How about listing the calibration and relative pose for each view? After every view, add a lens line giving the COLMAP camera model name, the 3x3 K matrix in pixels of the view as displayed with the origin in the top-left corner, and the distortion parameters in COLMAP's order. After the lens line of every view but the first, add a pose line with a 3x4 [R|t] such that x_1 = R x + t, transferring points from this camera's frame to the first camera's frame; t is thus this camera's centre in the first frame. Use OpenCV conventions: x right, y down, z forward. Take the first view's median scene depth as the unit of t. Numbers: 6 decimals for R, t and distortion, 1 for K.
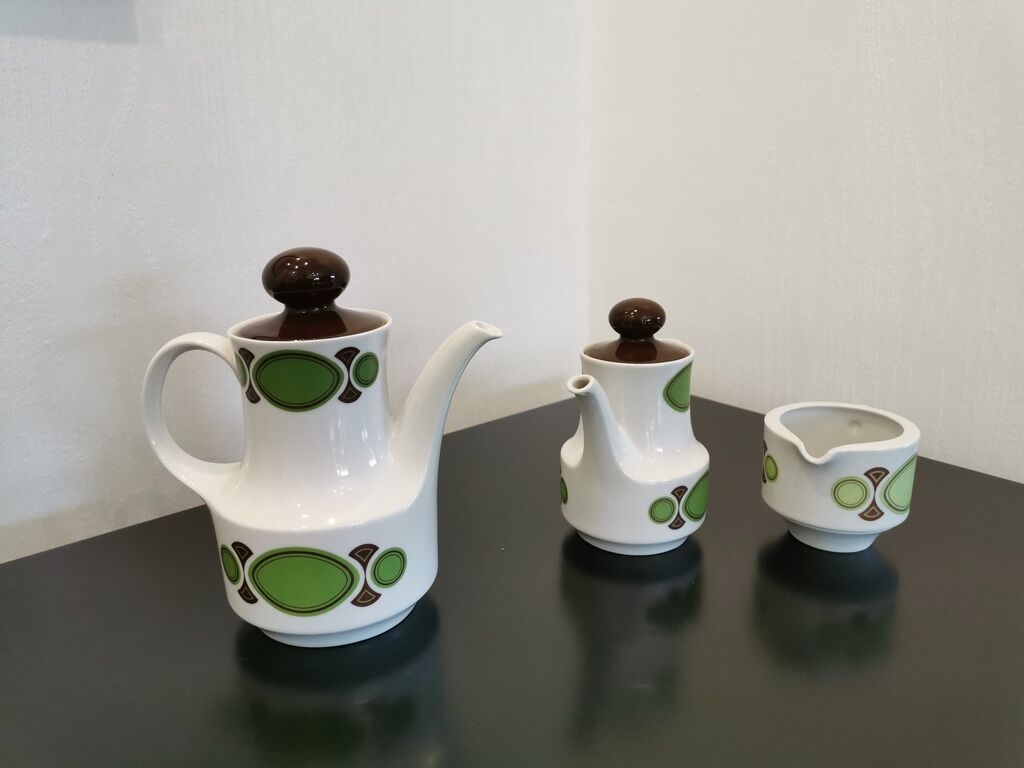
lens RADIAL K [[824.9, 0, 508.7], [0, 824.9, 383.2], [0, 0, 1]] dist [0.047413, -0.034041]
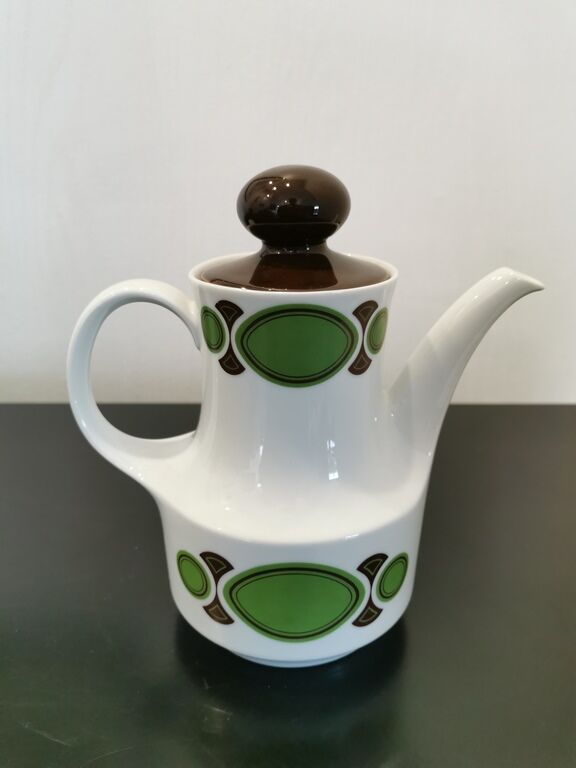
lens RADIAL K [[618.7, 0, 295.0], [0, 618.7, 388.3], [0, 0, 1]] dist [0.047413, -0.034041]
pose [[0.997319, -0.001204, 0.073172, -0.289537], [-0.005634, 0.995634, 0.093177, -0.016124], [-0.072964, -0.093339, 0.992957, 0.430850]]
